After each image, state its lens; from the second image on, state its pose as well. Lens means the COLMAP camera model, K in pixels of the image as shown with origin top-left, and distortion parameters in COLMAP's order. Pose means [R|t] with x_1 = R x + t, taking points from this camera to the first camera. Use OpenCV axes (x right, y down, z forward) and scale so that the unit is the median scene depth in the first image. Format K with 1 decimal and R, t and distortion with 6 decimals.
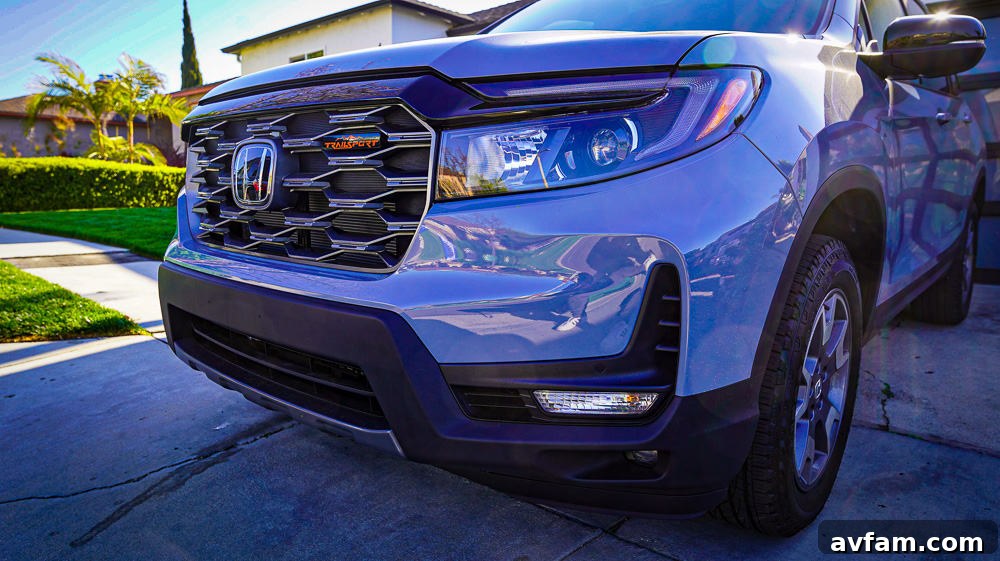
lens RADIAL K [[707.5, 0, 496.5], [0, 707.5, 286.9], [0, 0, 1]] dist [-0.182735, 0.140496]
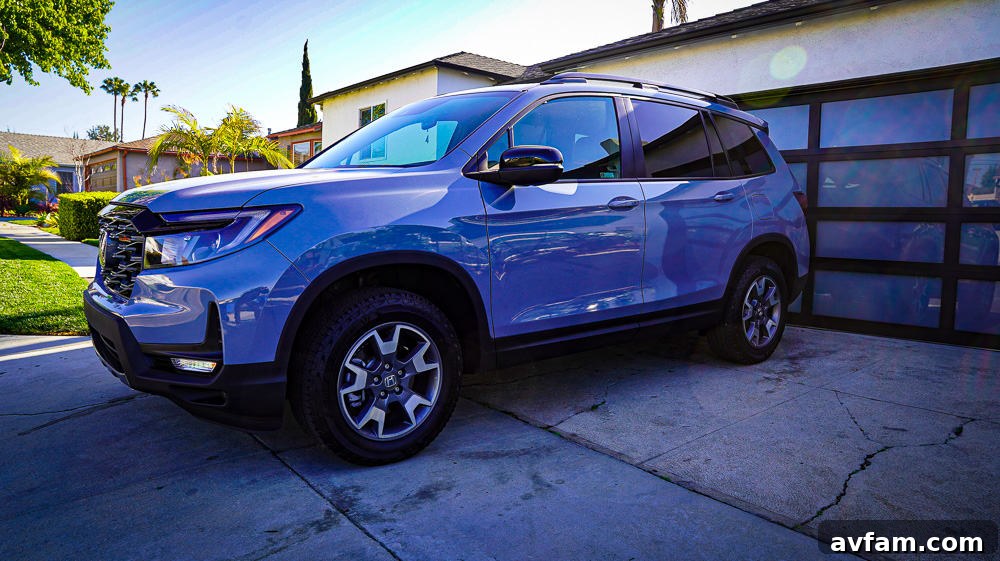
lens RADIAL K [[707.5, 0, 496.5], [0, 707.5, 286.9], [0, 0, 1]] dist [-0.182735, 0.140496]
pose [[0.984349, 0.037727, -0.172145, 0.121962], [-0.045243, 0.998177, -0.039945, -0.002732], [0.170324, 0.047108, 0.984261, -0.079473]]
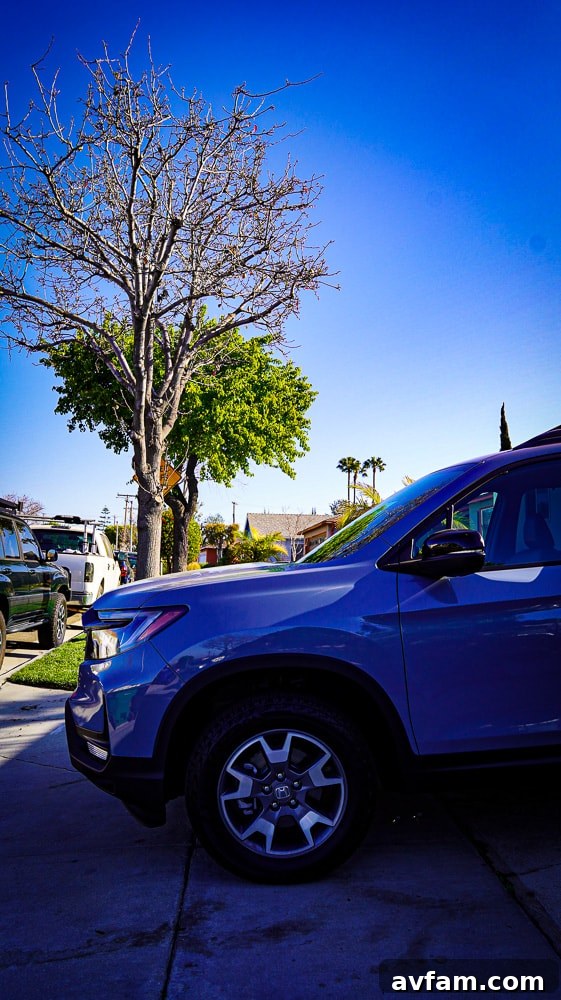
lens RADIAL K [[707.5, 0, 280.5], [0, 707.5, 500.0], [0, 0, 1]] dist [-0.182735, 0.140496]
pose [[0.682940, -0.081399, -0.725925, 0.200778], [-0.096184, 0.975099, -0.199828, -0.022678], [0.724115, 0.206292, 0.658104, -0.019096]]
